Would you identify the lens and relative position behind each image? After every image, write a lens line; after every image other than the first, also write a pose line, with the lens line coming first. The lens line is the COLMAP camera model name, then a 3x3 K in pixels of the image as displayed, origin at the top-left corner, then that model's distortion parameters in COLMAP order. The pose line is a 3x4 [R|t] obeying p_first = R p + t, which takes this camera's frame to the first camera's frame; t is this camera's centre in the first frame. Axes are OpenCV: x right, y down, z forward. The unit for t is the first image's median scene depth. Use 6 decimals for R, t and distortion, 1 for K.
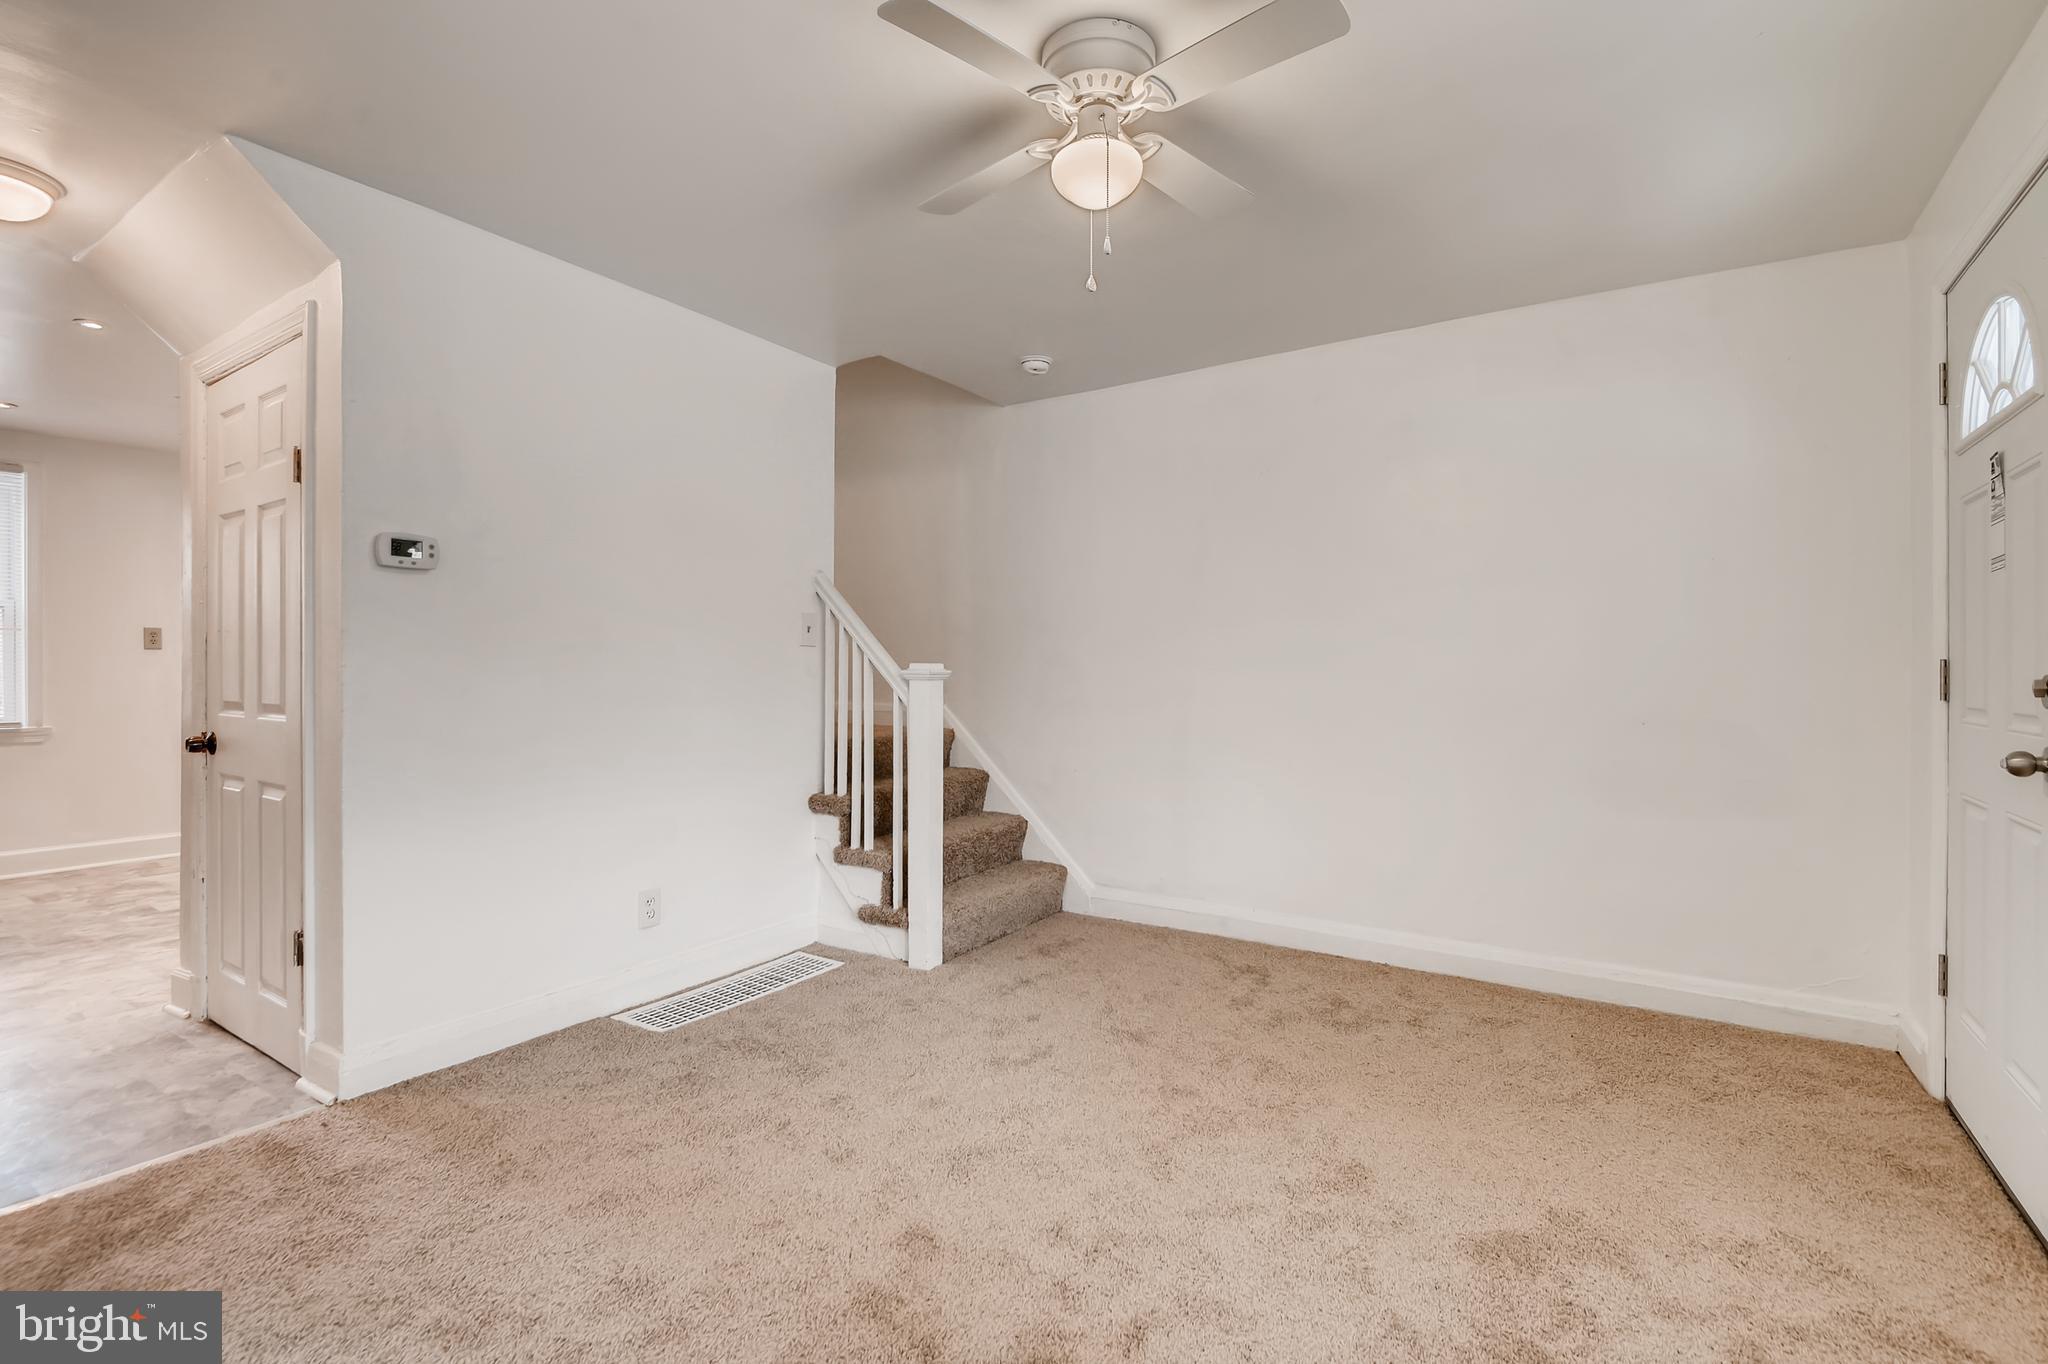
lens RADIAL K [[943.3, 0, 1031.0], [0, 943.3, 671.5], [0, 0, 1]] dist [0.002029, -0.000707]
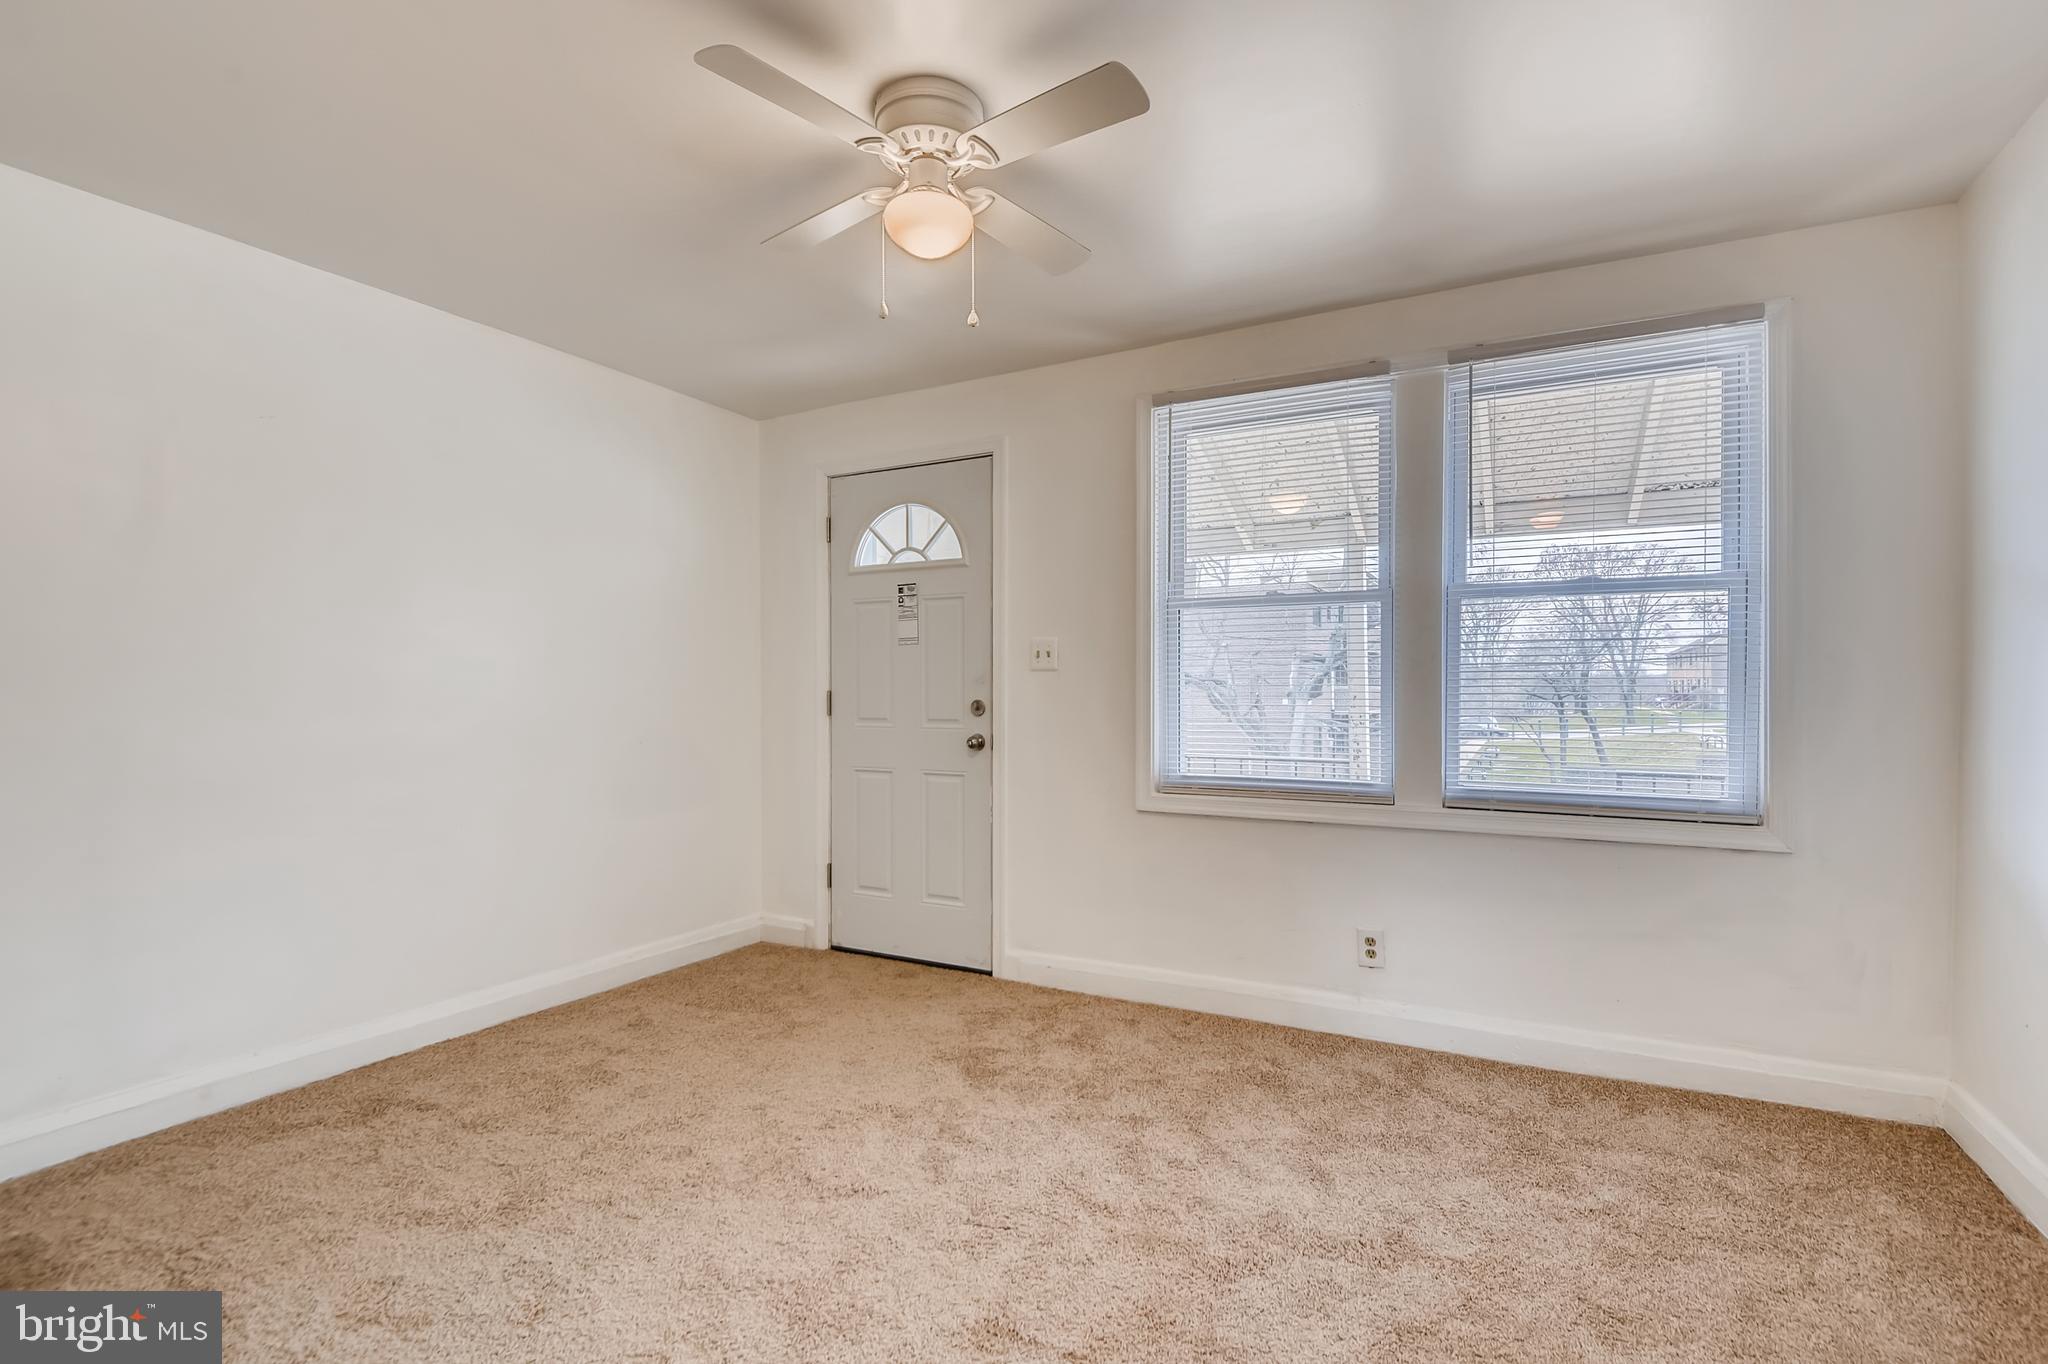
lens RADIAL K [[943.3, 0, 1028.4], [0, 943.3, 688.2], [0, 0, 1]] dist [0.002029, -0.000707]
pose [[-0.075344, 0.000134, 0.997158, -0.637781], [0.003837, 0.999993, 0.000156, -0.013970], [-0.997150, 0.003837, -0.075344, 0.637470]]
